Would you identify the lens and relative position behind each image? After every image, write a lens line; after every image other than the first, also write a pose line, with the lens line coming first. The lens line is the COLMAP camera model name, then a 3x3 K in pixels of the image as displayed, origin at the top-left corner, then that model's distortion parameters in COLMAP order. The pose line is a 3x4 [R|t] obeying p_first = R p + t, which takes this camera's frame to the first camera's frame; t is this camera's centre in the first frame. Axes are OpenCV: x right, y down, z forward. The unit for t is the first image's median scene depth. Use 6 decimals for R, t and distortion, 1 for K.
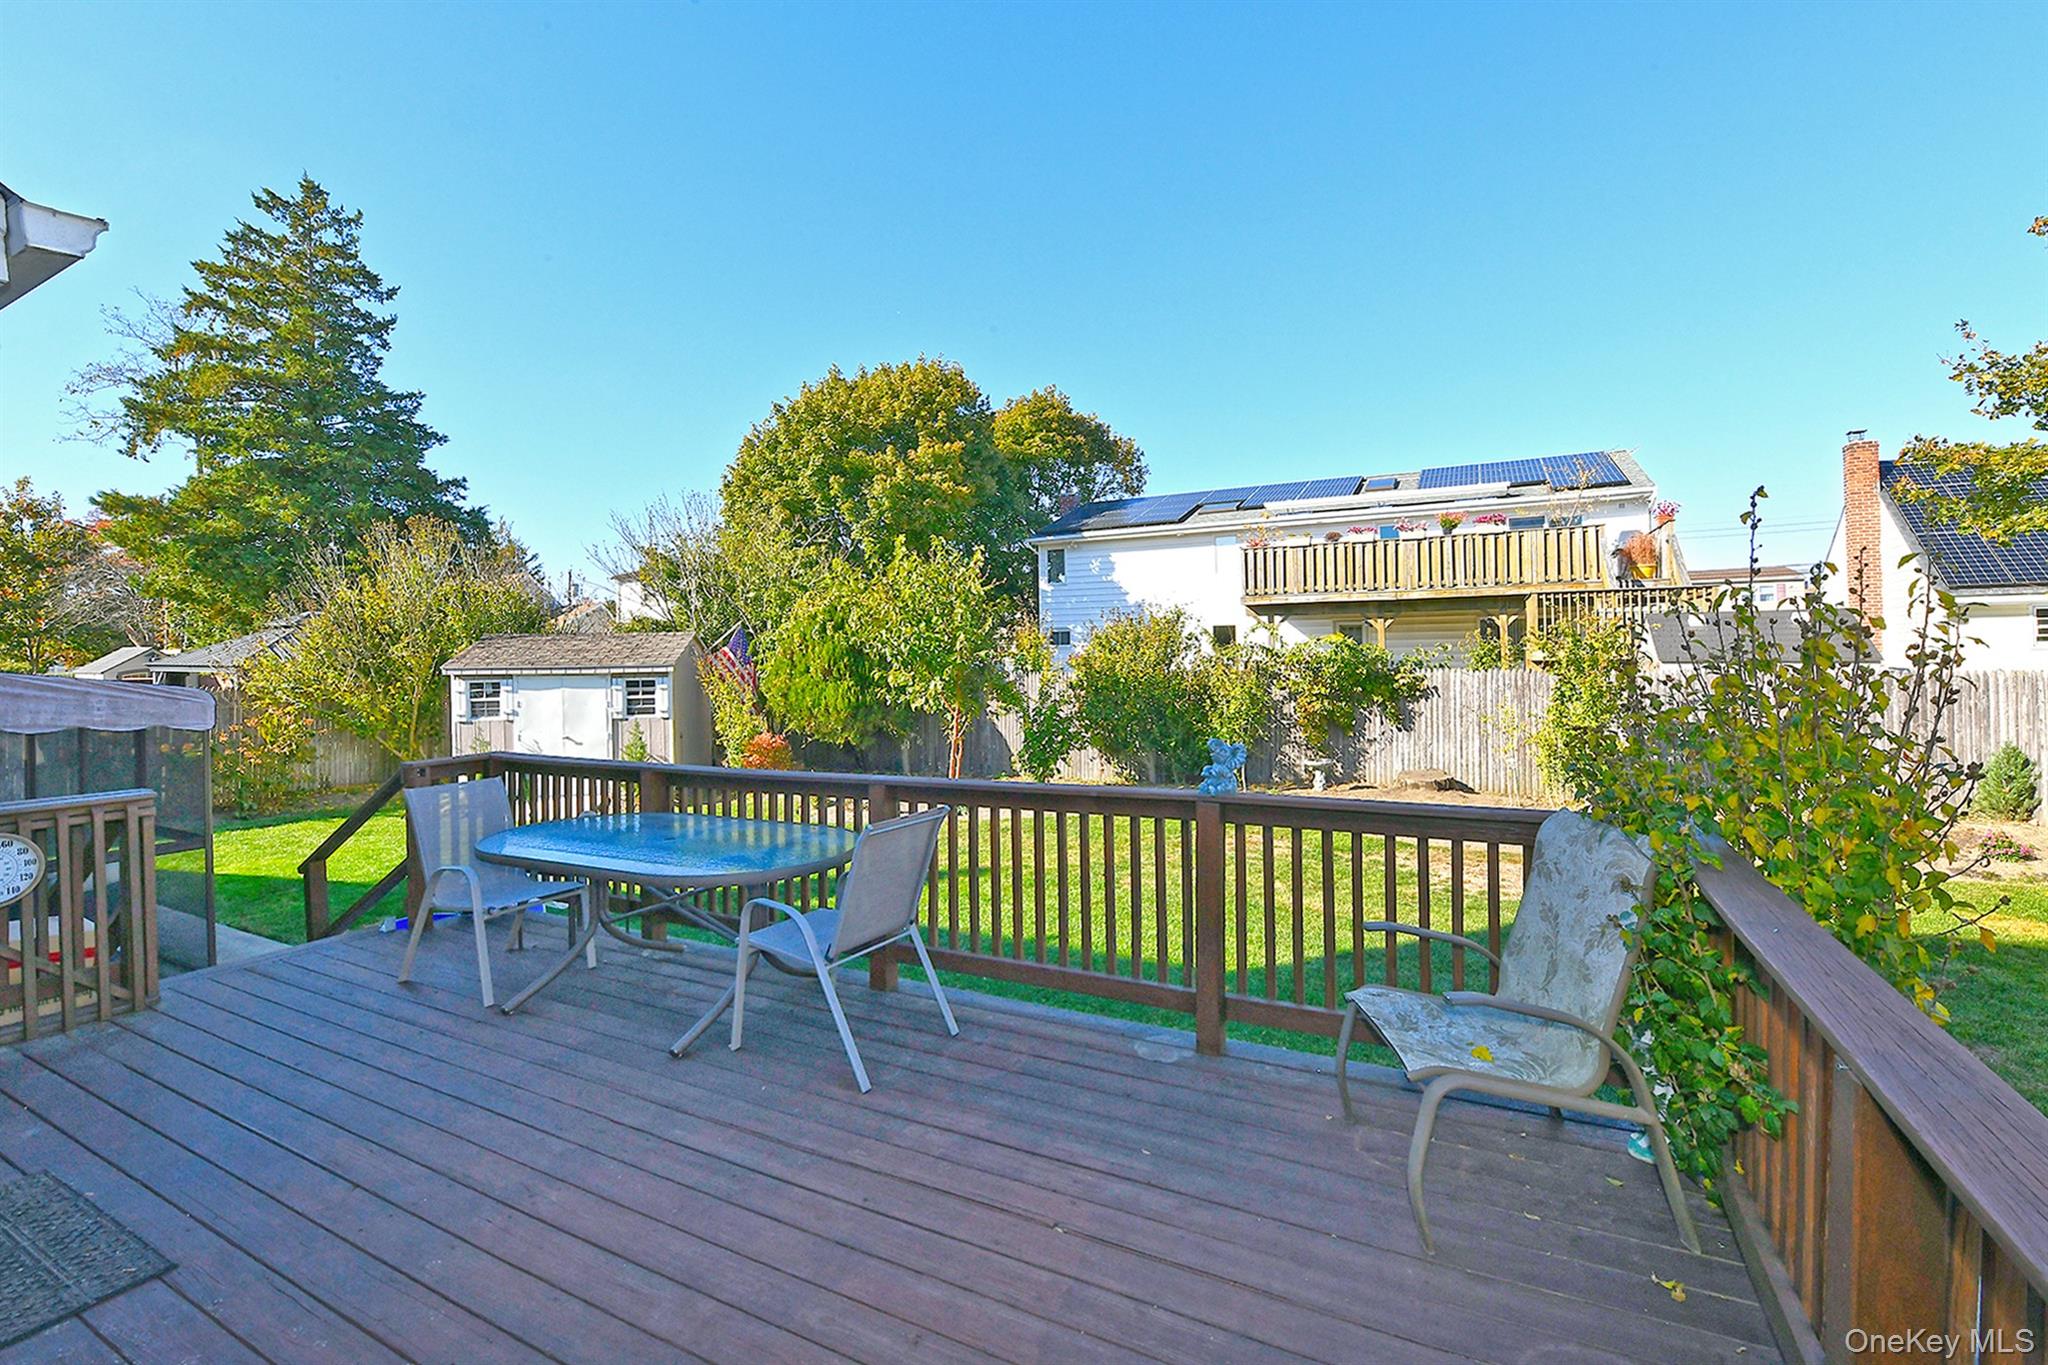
lens RADIAL K [[855.7, 0, 1033.9], [0, 855.7, 672.5], [0, 0, 1]] dist [0.002637, 0.000450]
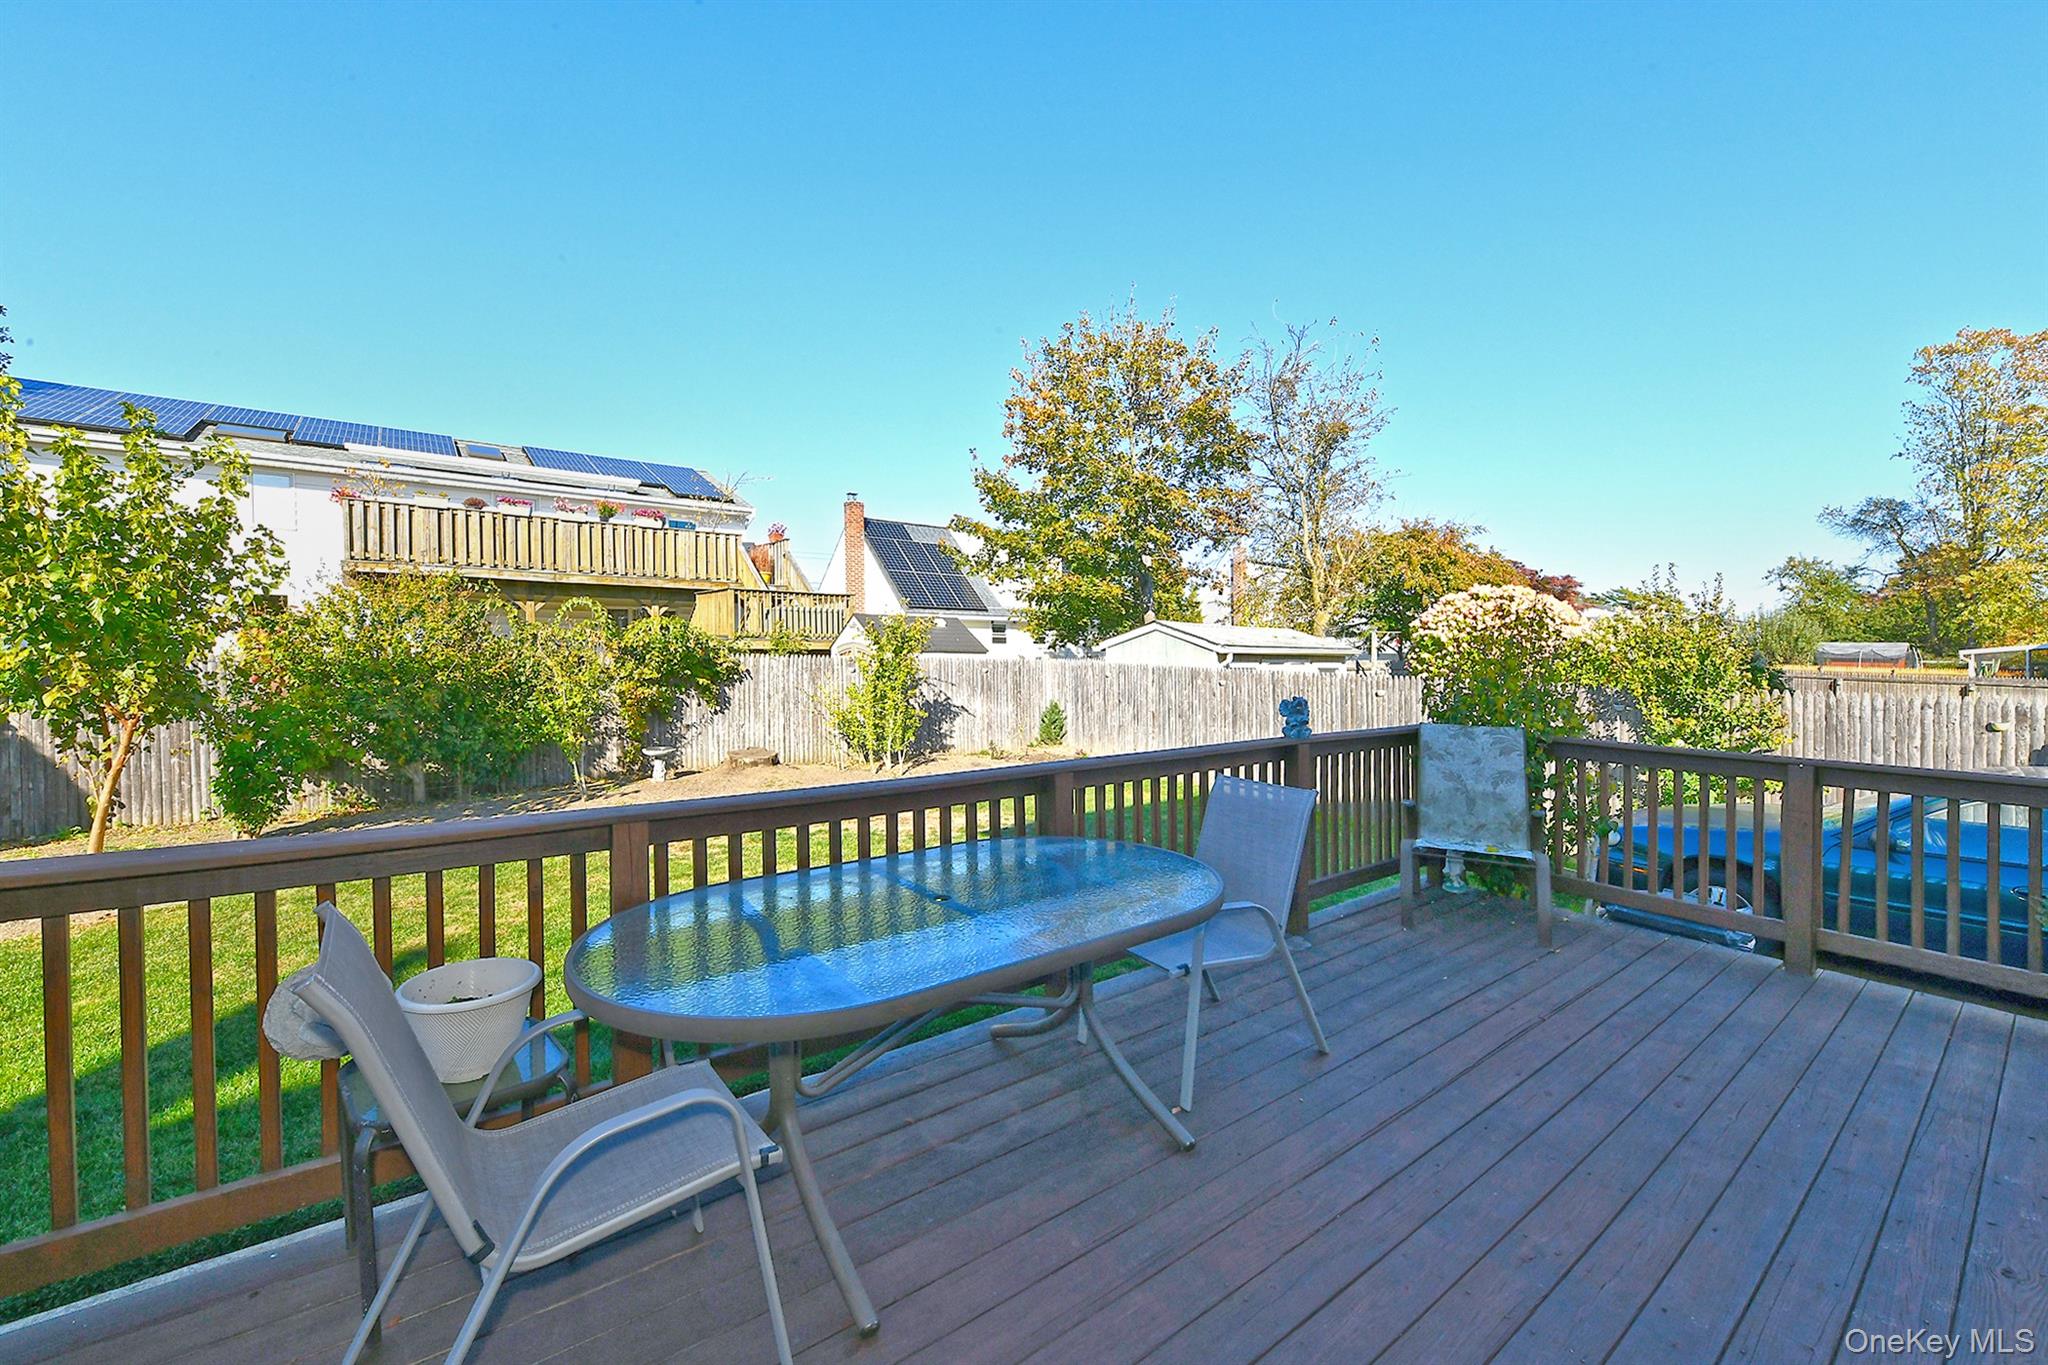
lens RADIAL K [[829.8, 0, 1024.2], [0, 829.8, 678.8], [0, 0, 1]] dist [0.000356, -0.000110]
pose [[0.430747, -0.015998, 0.902331, -0.196639], [-0.001380, 0.999830, 0.018386, 0.004426], [-0.902472, -0.009165, 0.430651, 0.143720]]
